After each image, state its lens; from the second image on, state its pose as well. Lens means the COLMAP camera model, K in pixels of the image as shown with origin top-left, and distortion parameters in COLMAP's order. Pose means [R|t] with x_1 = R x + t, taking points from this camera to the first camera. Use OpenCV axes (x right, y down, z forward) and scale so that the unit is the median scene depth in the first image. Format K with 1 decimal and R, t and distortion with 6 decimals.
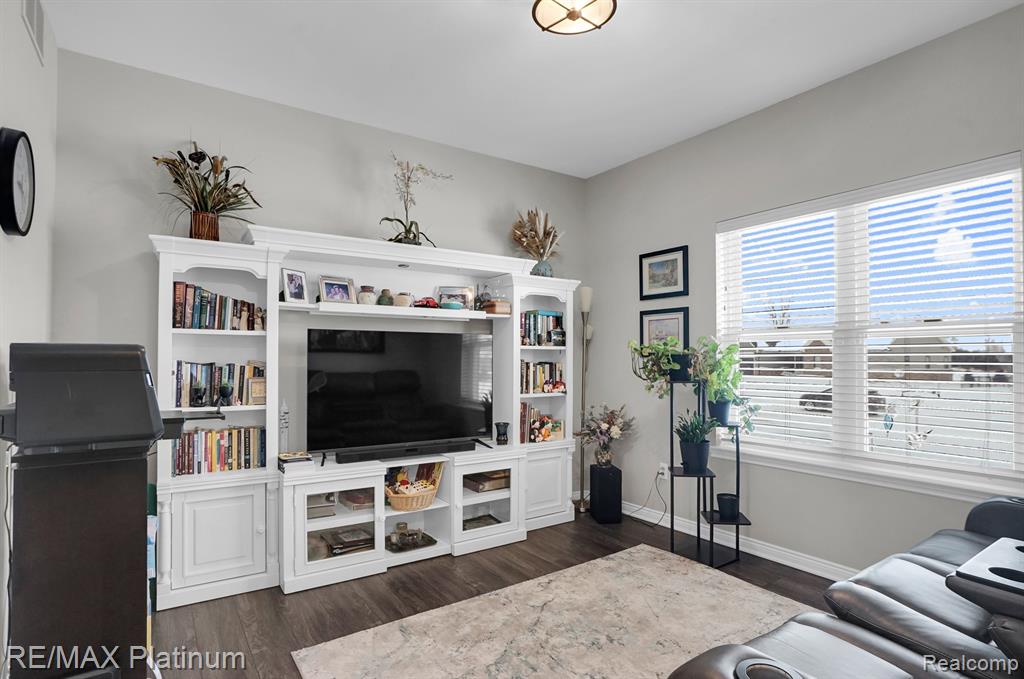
lens RADIAL K [[523.4, 0, 510.0], [0, 523.4, 345.8], [0, 0, 1]] dist [-0.045321, 0.022295]
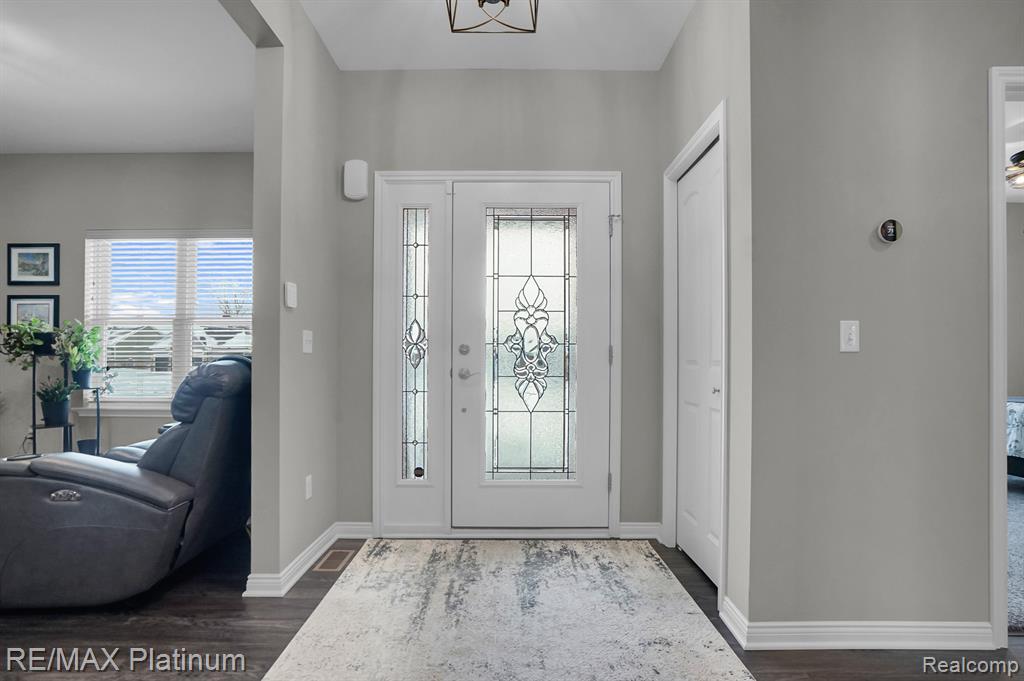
lens RADIAL K [[523.4, 0, 510.0], [0, 523.4, 346.8], [0, 0, 1]] dist [-0.045321, 0.022295]
pose [[0.562205, 0.010946, 0.826925, -0.052032], [-0.019093, 0.999818, -0.000254, 0.026955], [-0.826777, -0.015645, 0.562312, -0.564003]]
